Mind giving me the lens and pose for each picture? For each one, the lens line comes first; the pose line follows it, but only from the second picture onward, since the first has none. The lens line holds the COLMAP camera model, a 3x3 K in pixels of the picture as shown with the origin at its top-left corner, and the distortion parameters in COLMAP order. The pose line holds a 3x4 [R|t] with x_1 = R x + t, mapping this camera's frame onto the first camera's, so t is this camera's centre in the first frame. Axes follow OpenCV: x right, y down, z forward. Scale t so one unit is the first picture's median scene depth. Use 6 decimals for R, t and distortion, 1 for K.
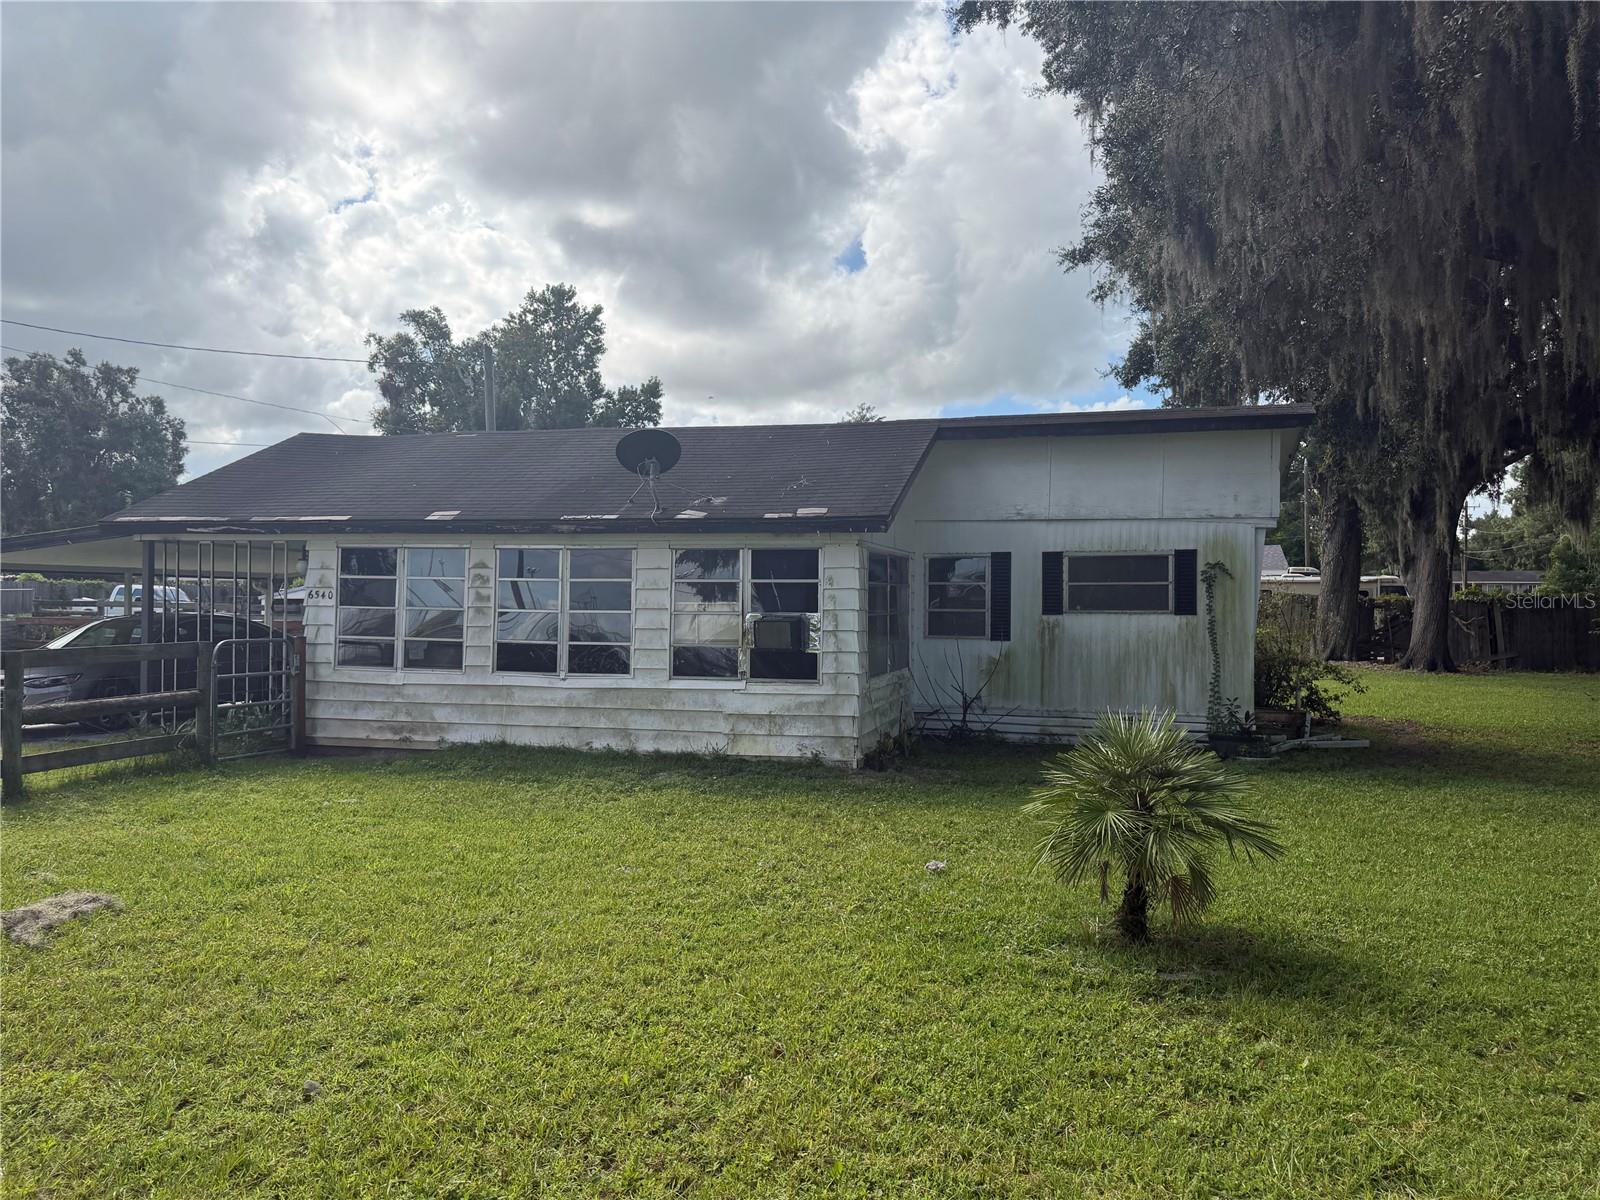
lens RADIAL K [[1139.2, 0, 796.6], [0, 1139.2, 609.1], [0, 0, 1]] dist [0.039084, -0.043219]
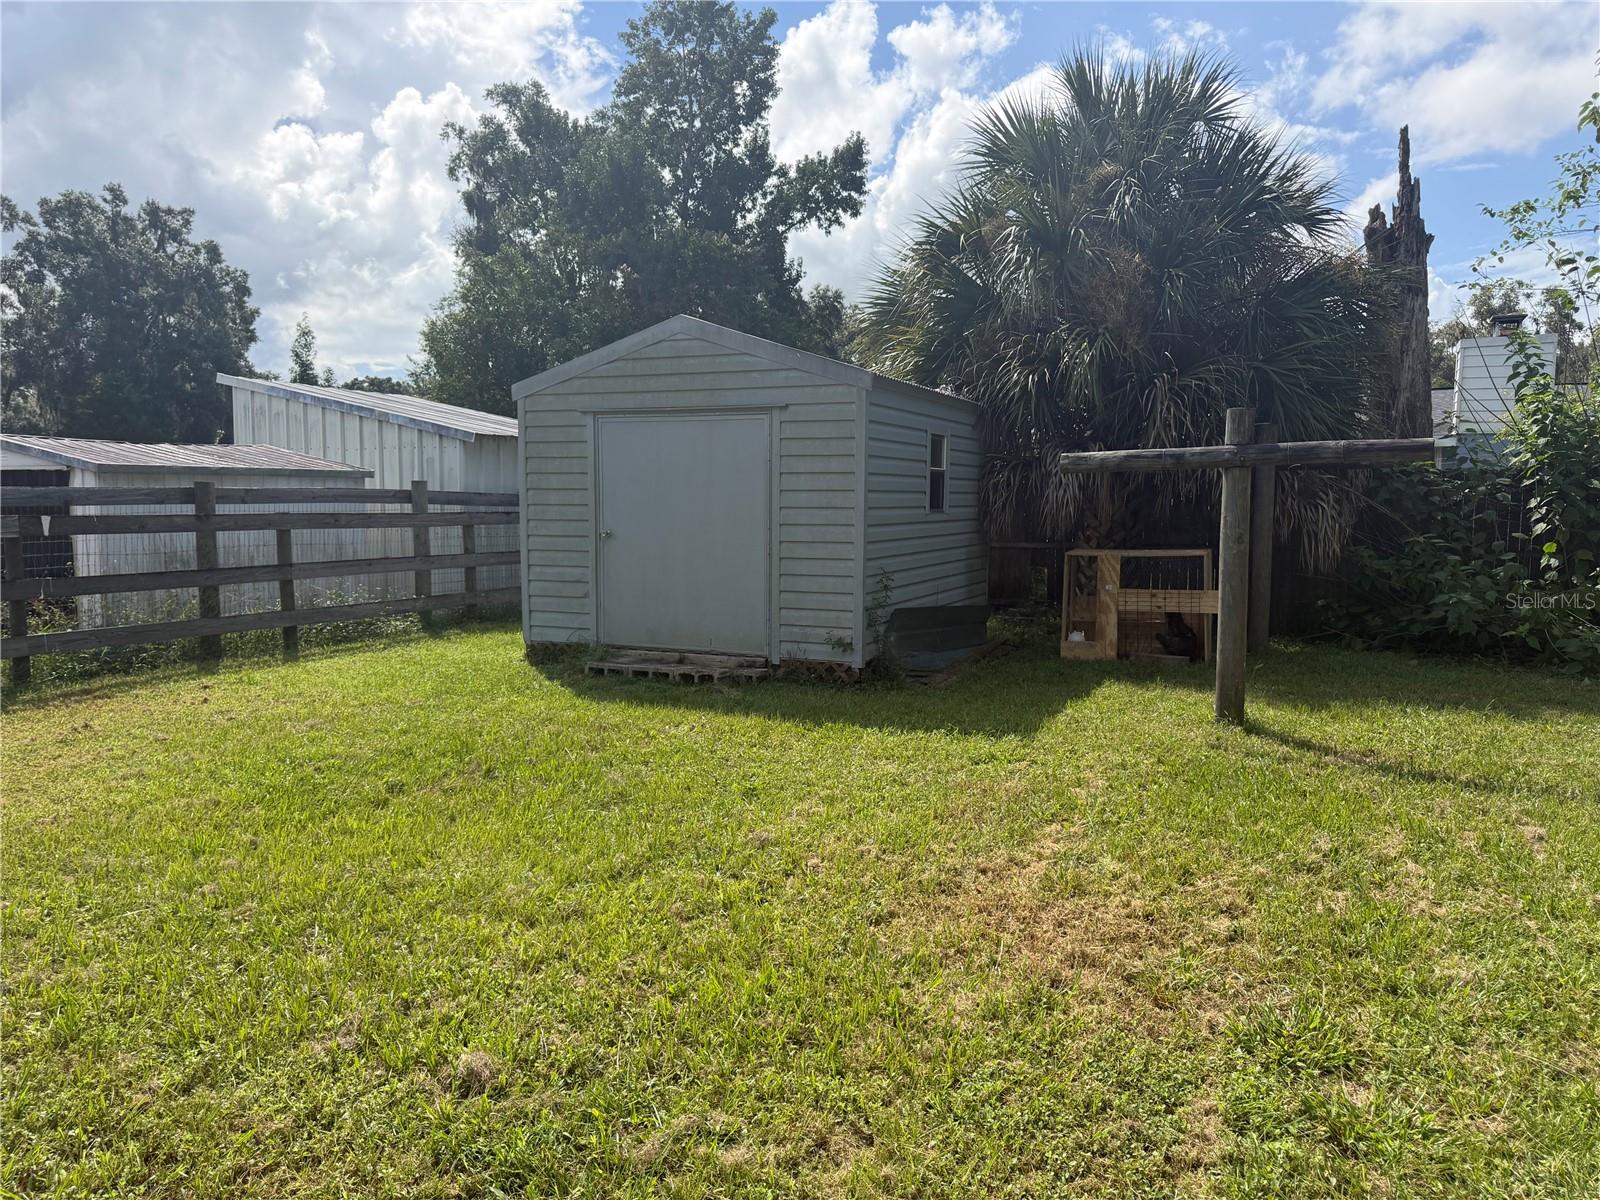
lens RADIAL K [[1139.2, 0, 792.4], [0, 1139.2, 594.7], [0, 0, 1]] dist [0.039084, -0.043219]
pose [[0.991980, 0.005239, -0.126284, -0.381901], [0.004474, 0.997059, 0.076506, 0.006206], [0.126314, -0.076457, 0.989040, 1.722409]]
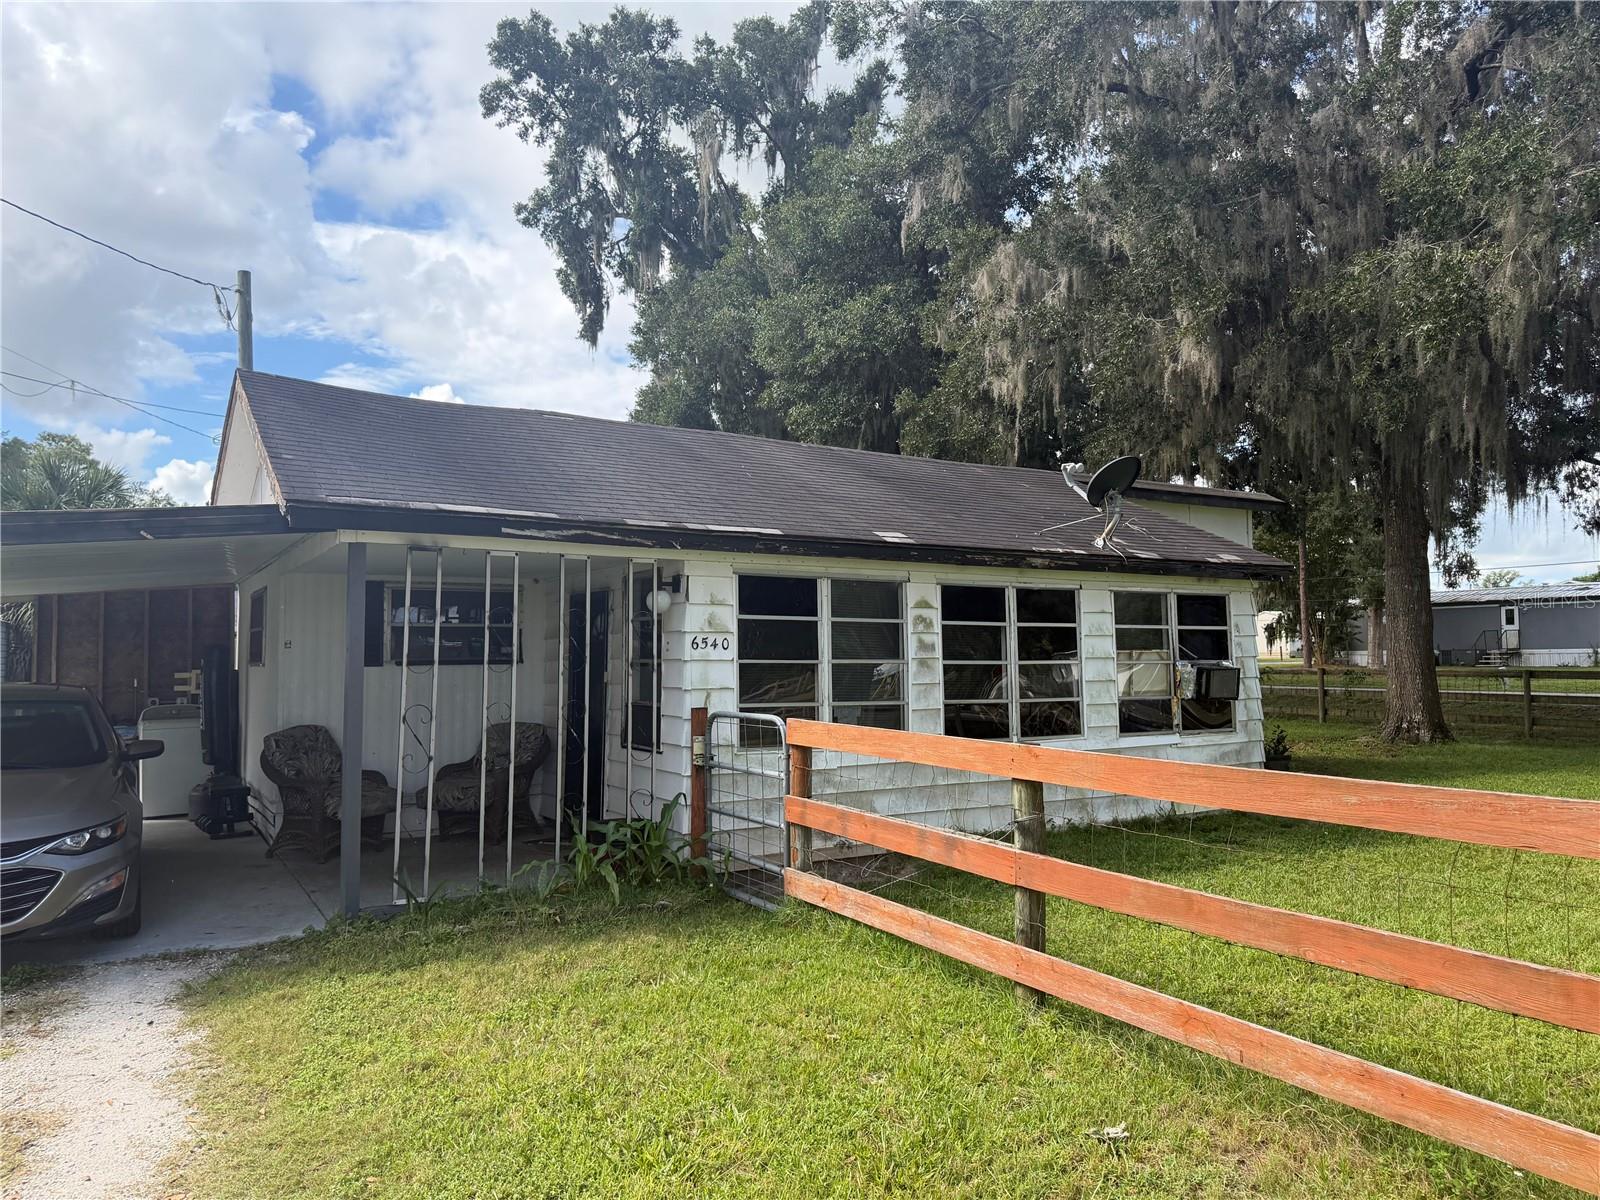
lens RADIAL K [[1139.2, 0, 785.8], [0, 1139.2, 601.2], [0, 0, 1]] dist [0.039084, -0.043219]
pose [[0.702498, 0.024207, 0.711274, -0.784227], [0.011036, 0.998931, -0.044897, -0.006270], [-0.711600, 0.039389, 0.701480, 0.464428]]
